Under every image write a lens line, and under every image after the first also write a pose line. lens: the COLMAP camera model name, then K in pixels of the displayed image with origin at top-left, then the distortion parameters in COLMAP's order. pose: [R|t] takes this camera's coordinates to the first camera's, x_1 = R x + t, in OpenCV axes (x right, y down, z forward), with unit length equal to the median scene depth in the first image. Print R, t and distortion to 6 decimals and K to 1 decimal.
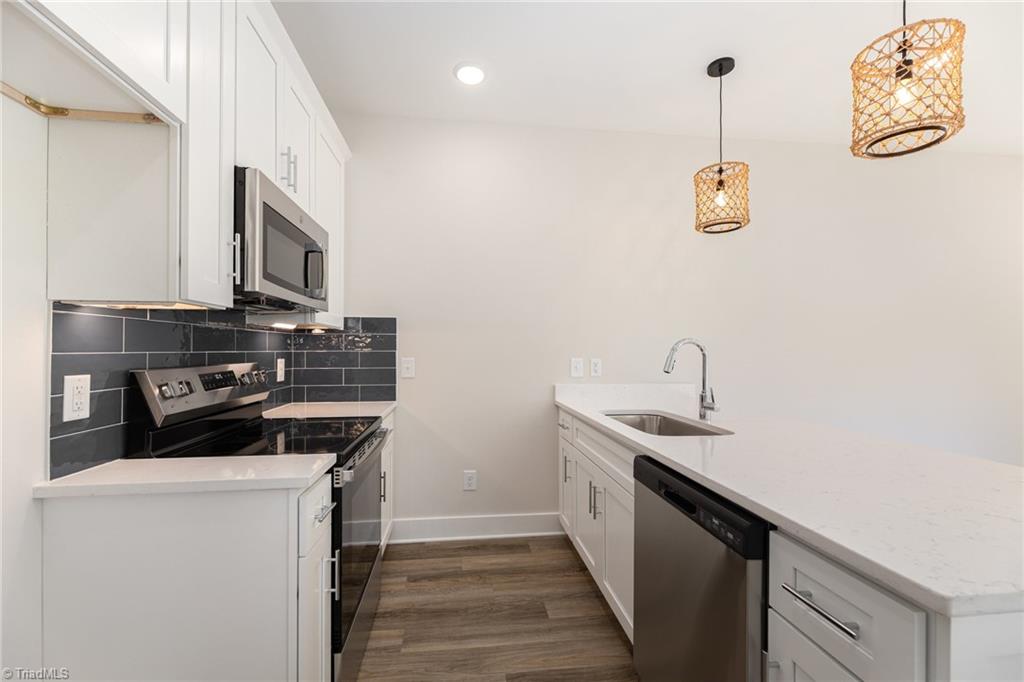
lens RADIAL K [[416.0, 0, 506.6], [0, 416.0, 344.8], [0, 0, 1]] dist [0.000921, -0.001421]
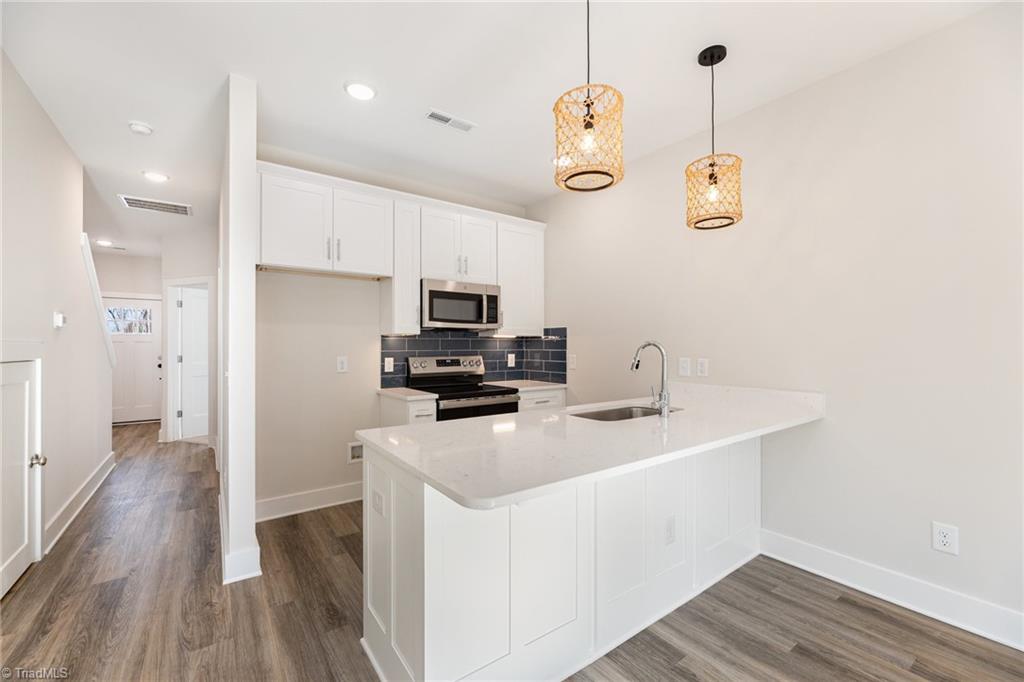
lens RADIAL K [[416.0, 0, 512.3], [0, 416.0, 343.2], [0, 0, 1]] dist [0.000921, -0.001421]
pose [[0.497729, -0.008298, -0.867293, 1.878463], [0.011500, 0.999929, -0.002967, -0.015201], [0.867256, -0.008497, 0.497790, 0.200985]]
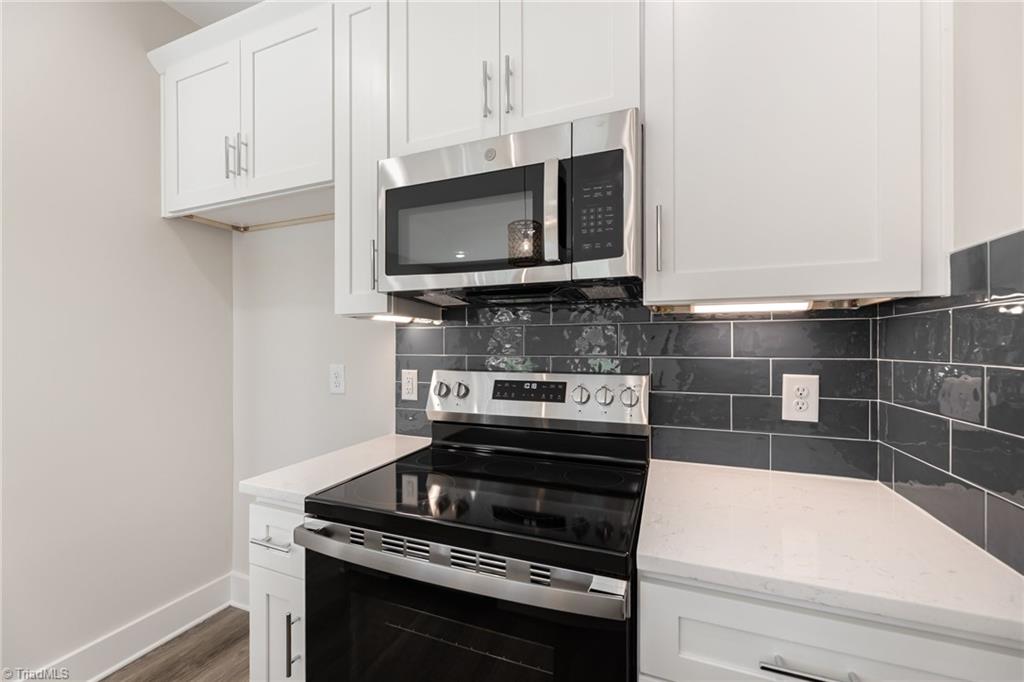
lens RADIAL K [[416.0, 0, 510.3], [0, 416.0, 339.6], [0, 0, 1]] dist [0.000921, -0.001421]
pose [[-0.472489, -0.002158, -0.881334, 0.079121], [0.013138, 0.999869, -0.009491, -0.012053], [0.881239, -0.016063, -0.472399, 1.717935]]
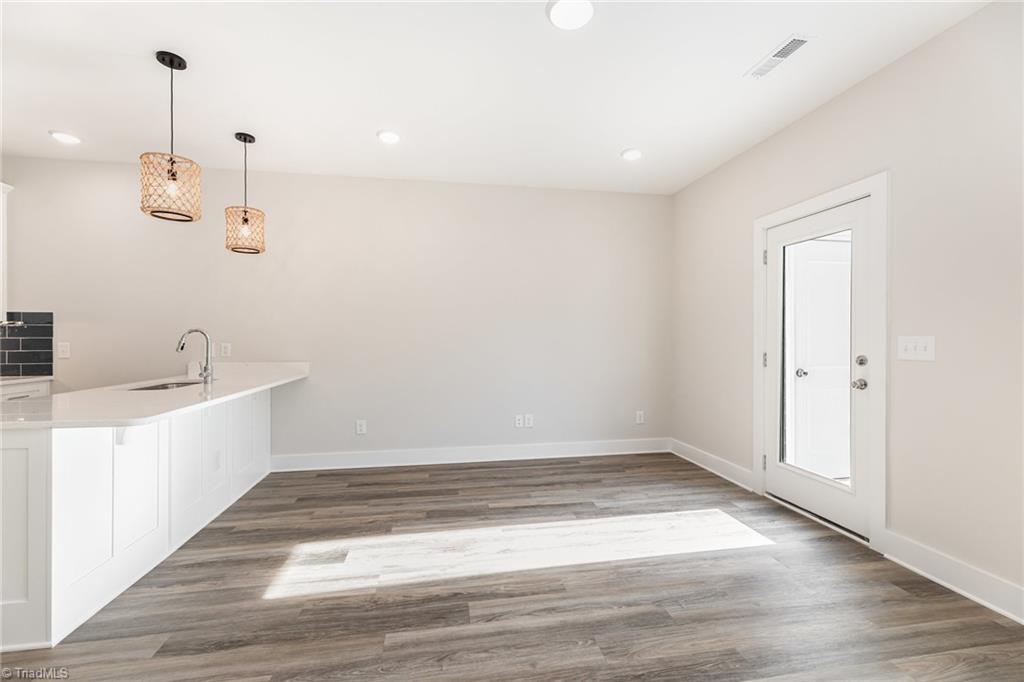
lens RADIAL K [[416.0, 0, 502.7], [0, 416.0, 340.0], [0, 0, 1]] dist [0.000921, -0.001421]
pose [[0.998447, -0.003022, 0.055624, 2.223592], [0.002132, 0.999869, 0.016046, 0.007051], [-0.055665, -0.015903, 0.998323, -0.814714]]
